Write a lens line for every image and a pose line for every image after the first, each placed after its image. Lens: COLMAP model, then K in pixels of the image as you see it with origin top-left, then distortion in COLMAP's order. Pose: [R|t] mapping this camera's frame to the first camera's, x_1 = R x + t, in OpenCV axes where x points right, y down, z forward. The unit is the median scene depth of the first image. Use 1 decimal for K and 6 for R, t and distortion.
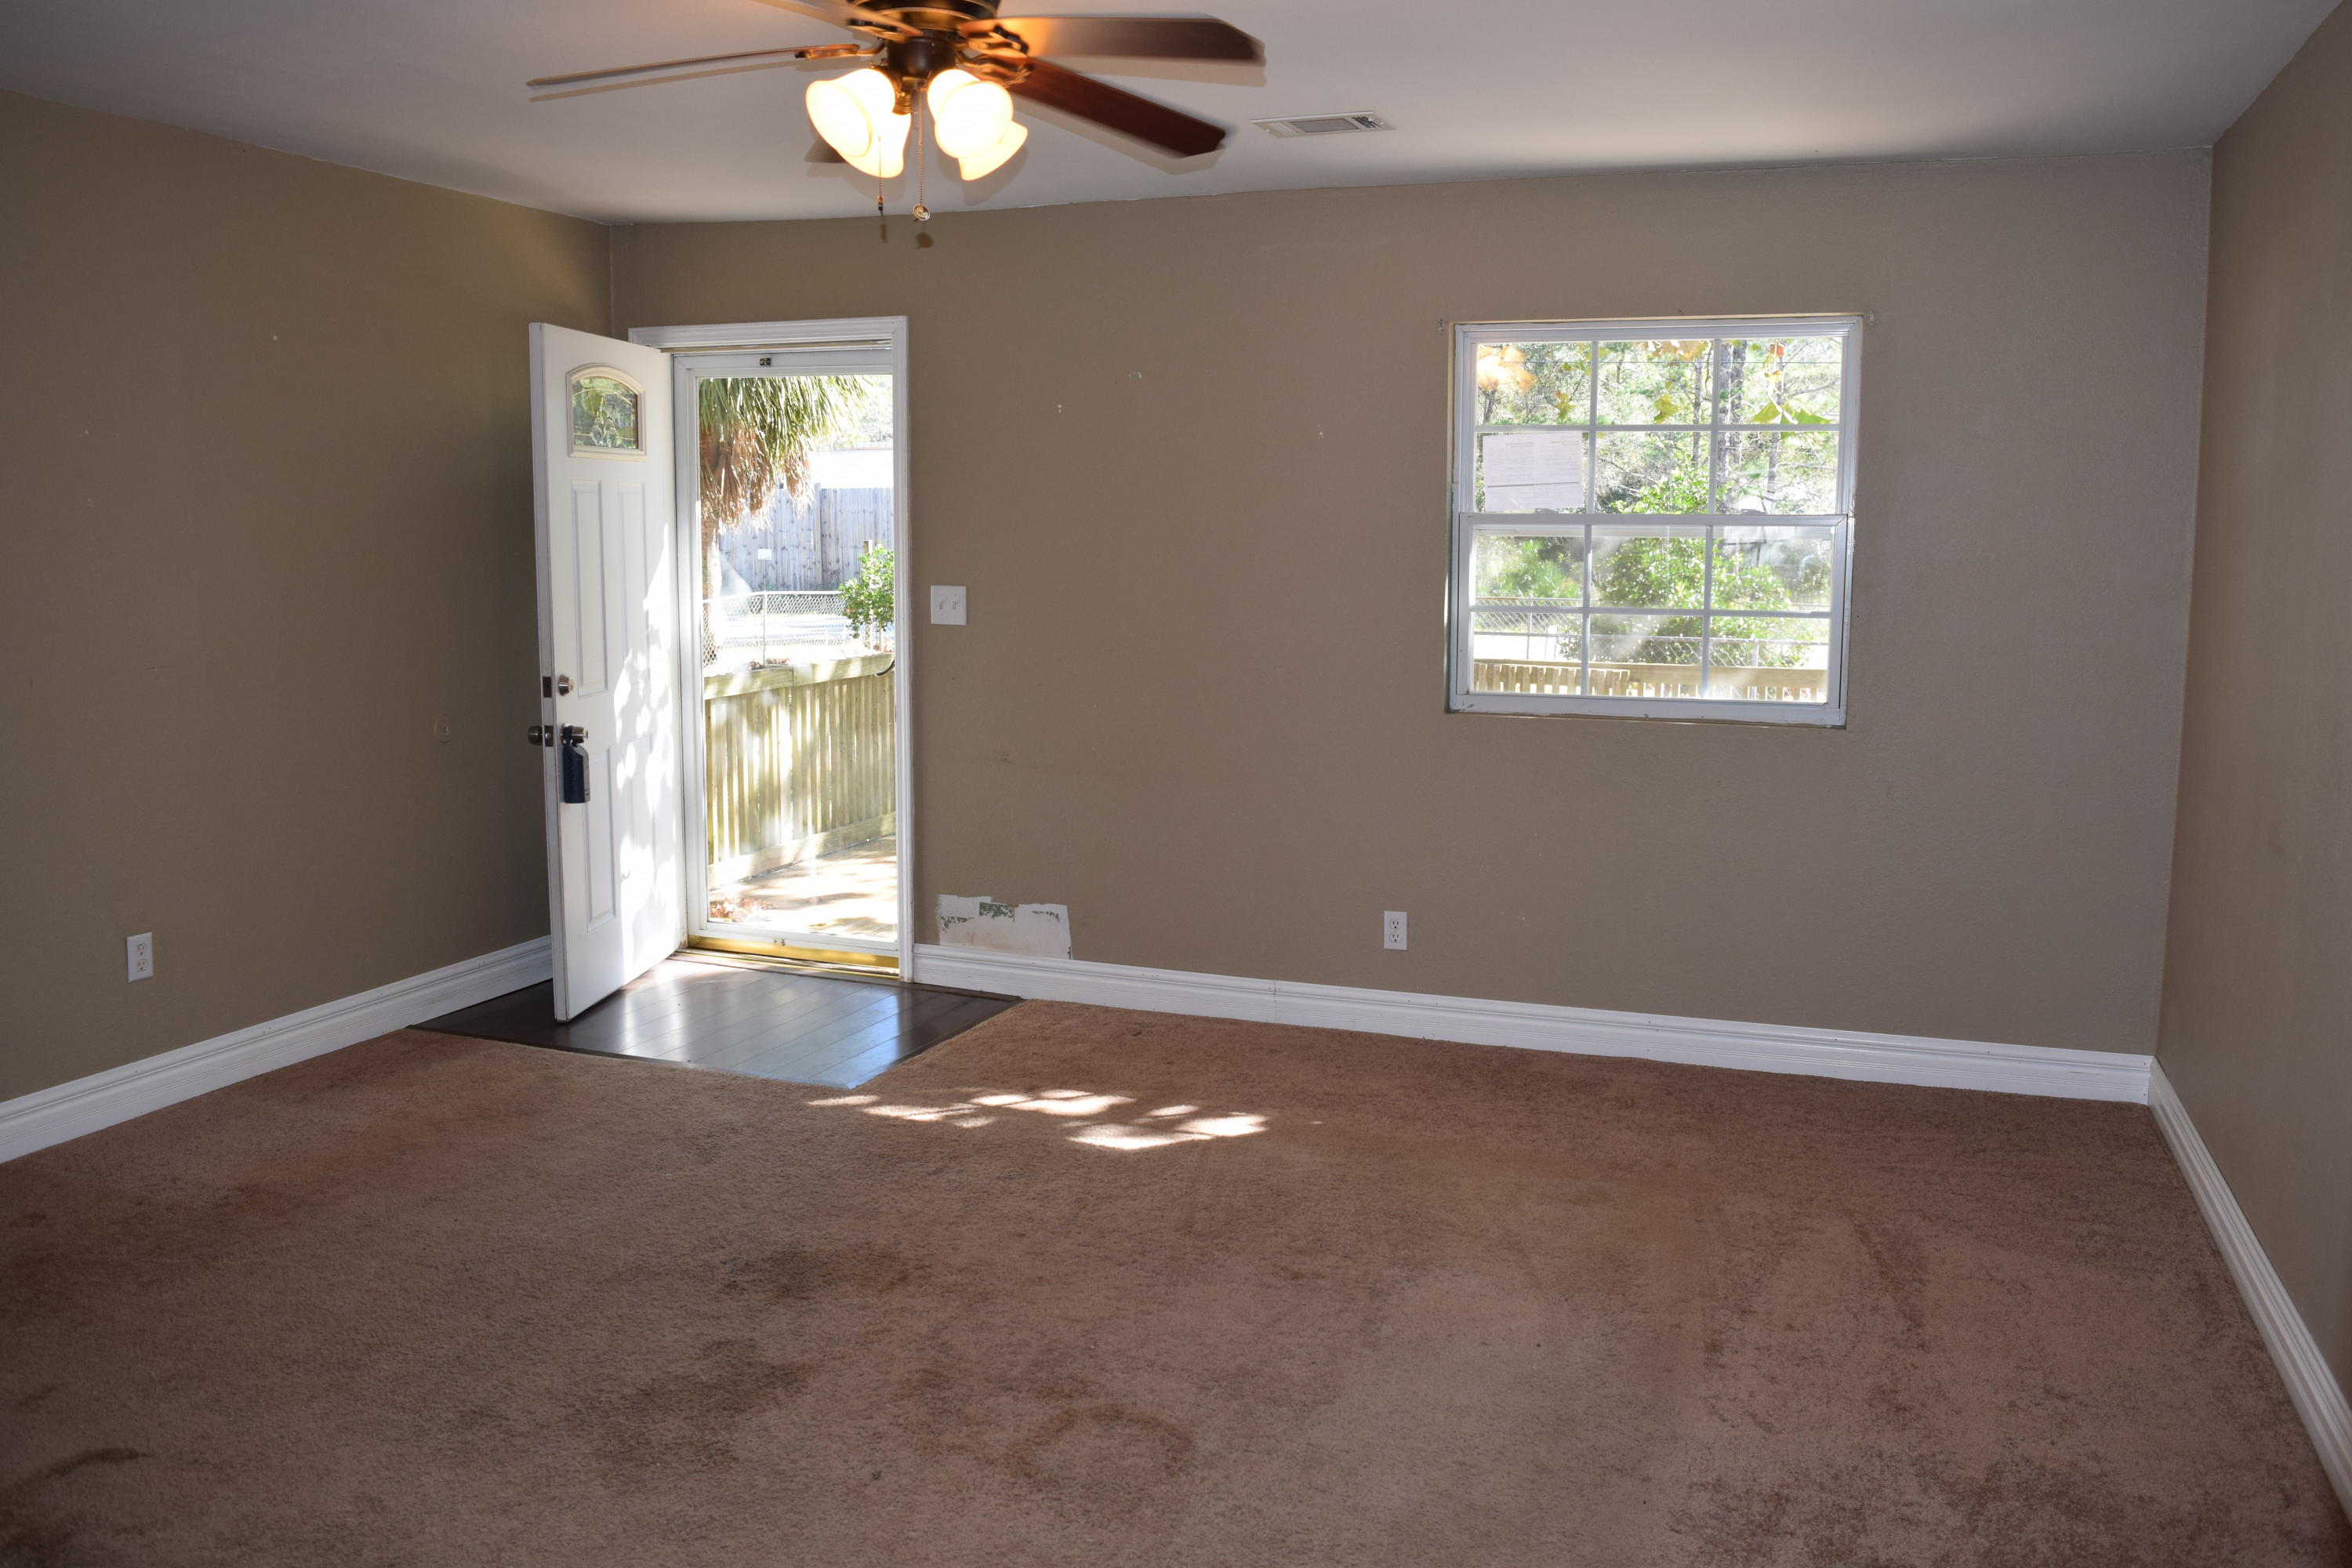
lens RADIAL K [[1881.2, 0, 1137.9], [0, 1881.2, 763.3], [0, 0, 1]] dist [-0.021564, -0.008025]
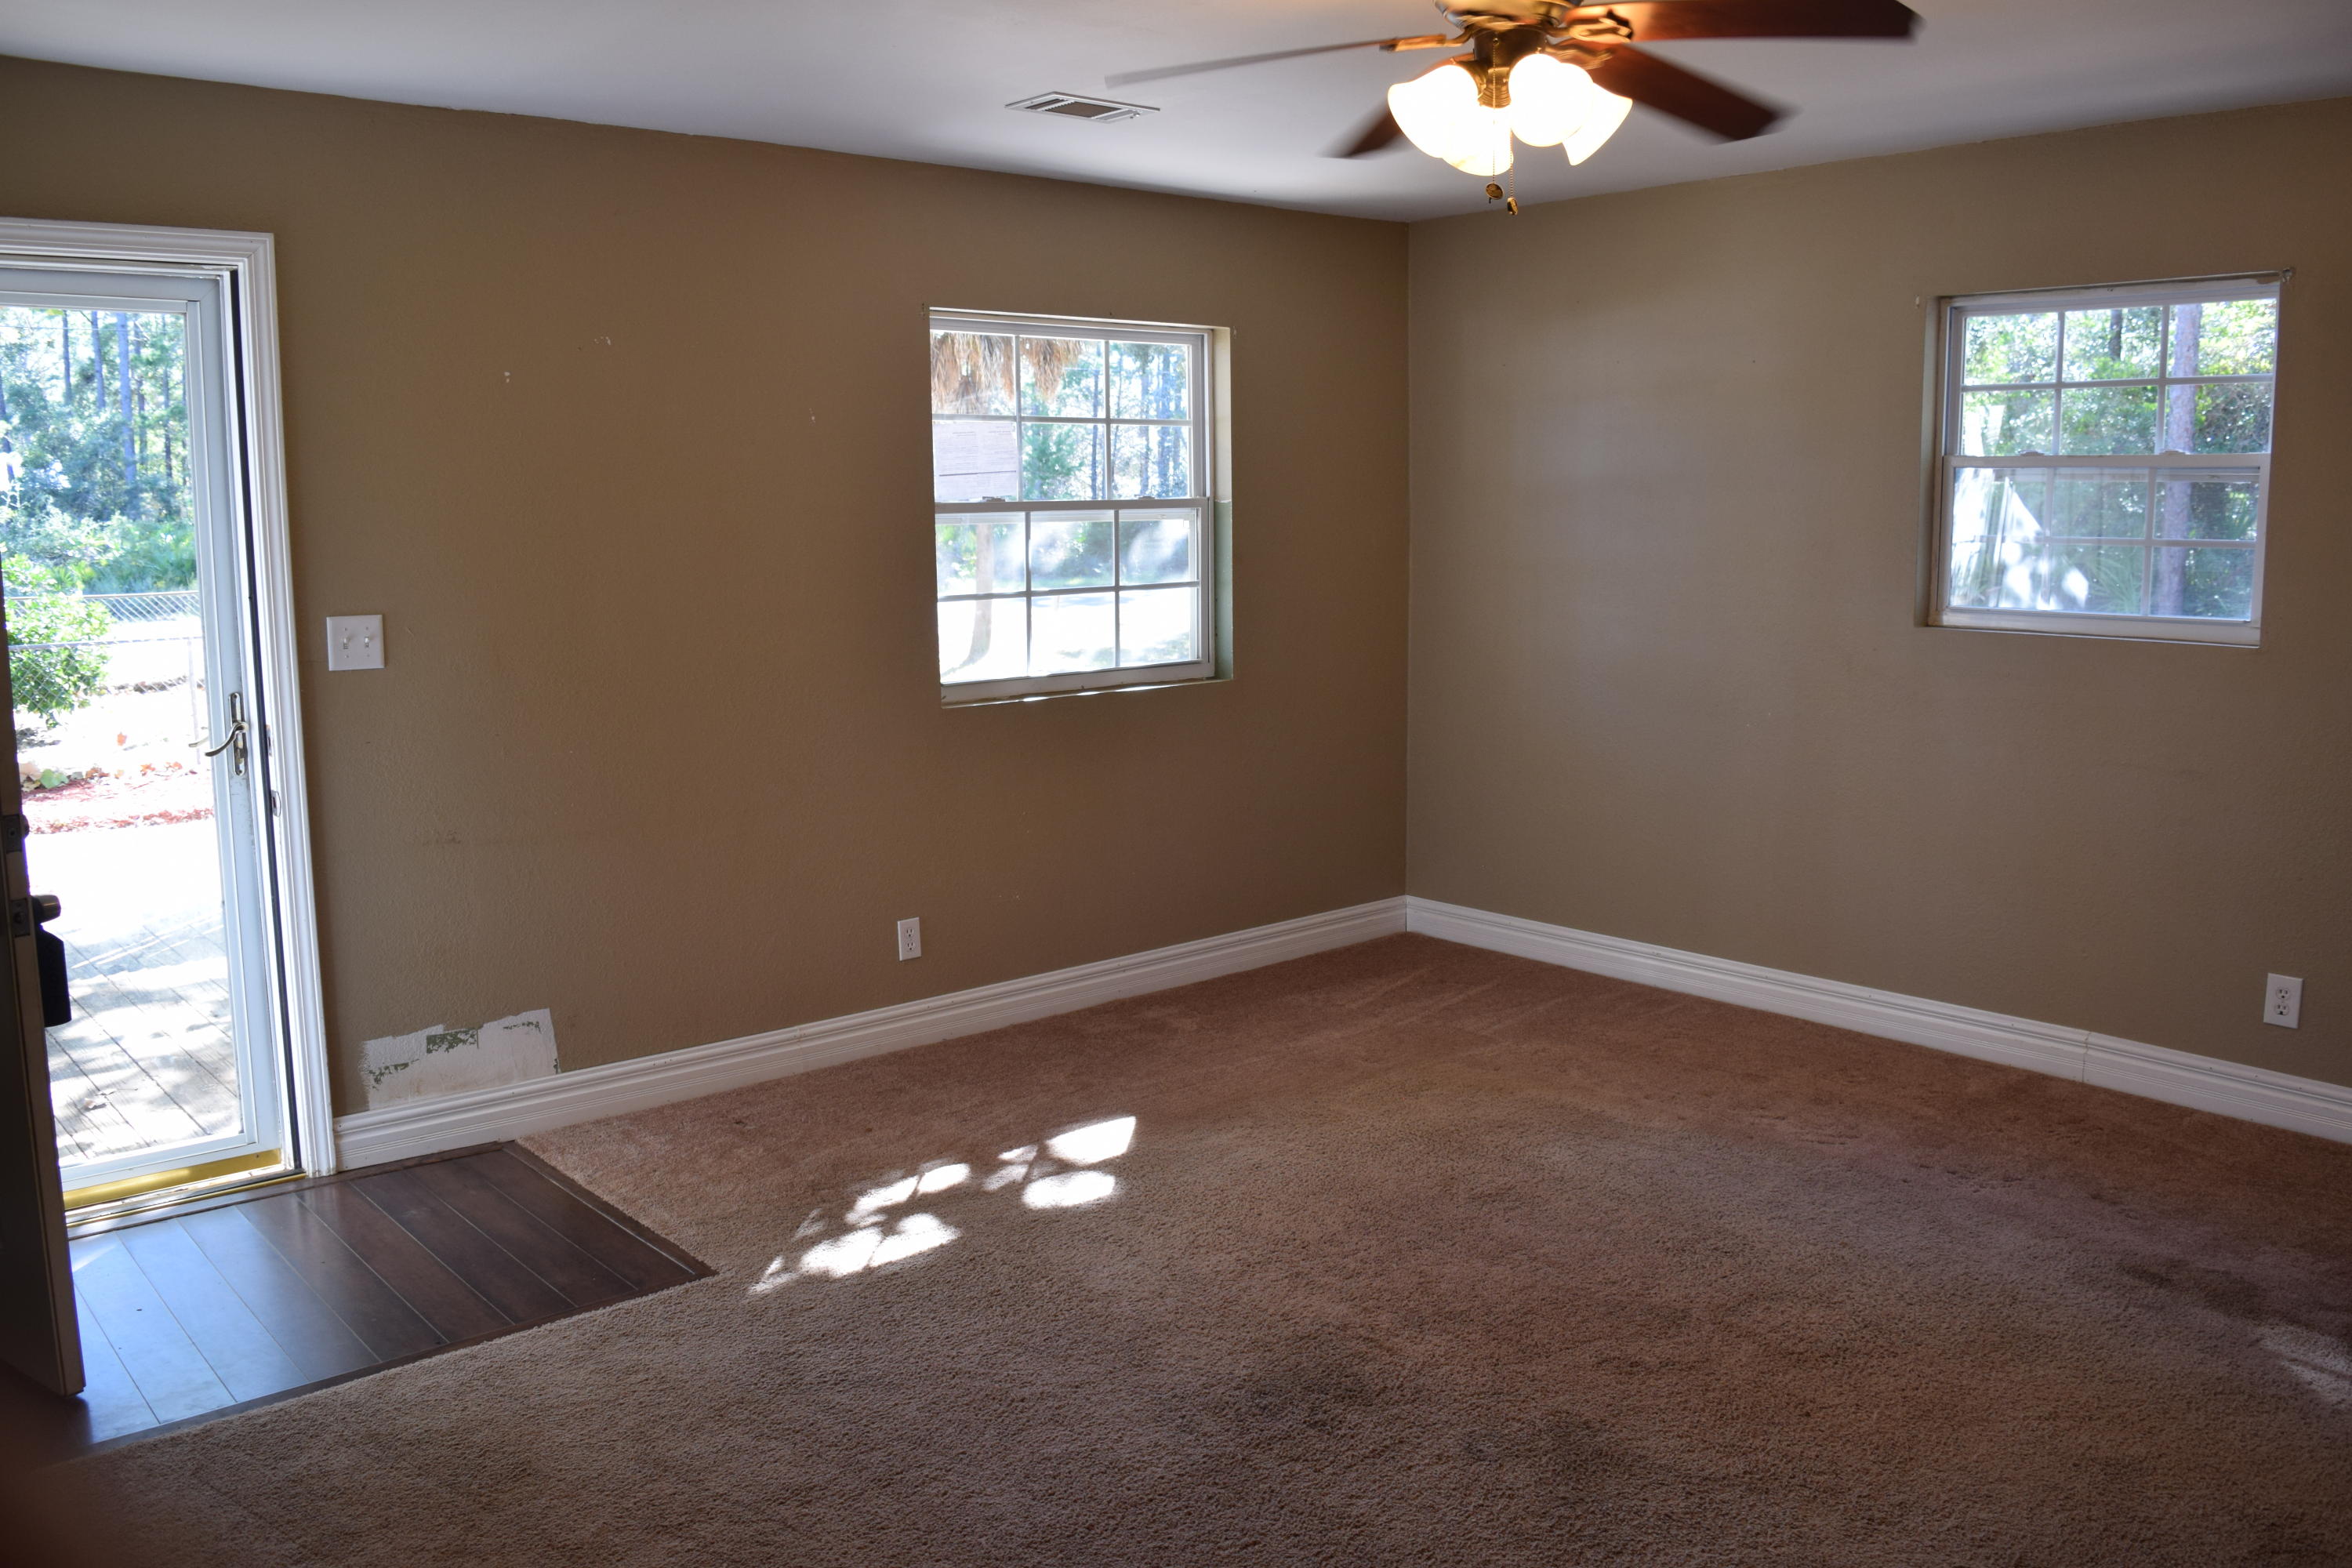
lens RADIAL K [[1881.2, 0, 1134.3], [0, 1881.2, 759.5], [0, 0, 1]] dist [-0.021564, -0.008025]
pose [[0.500867, -0.128780, 0.855890, -0.615111], [0.133537, 0.988527, 0.070592, -0.053980], [-0.855161, 0.078936, 0.512317, 0.401869]]
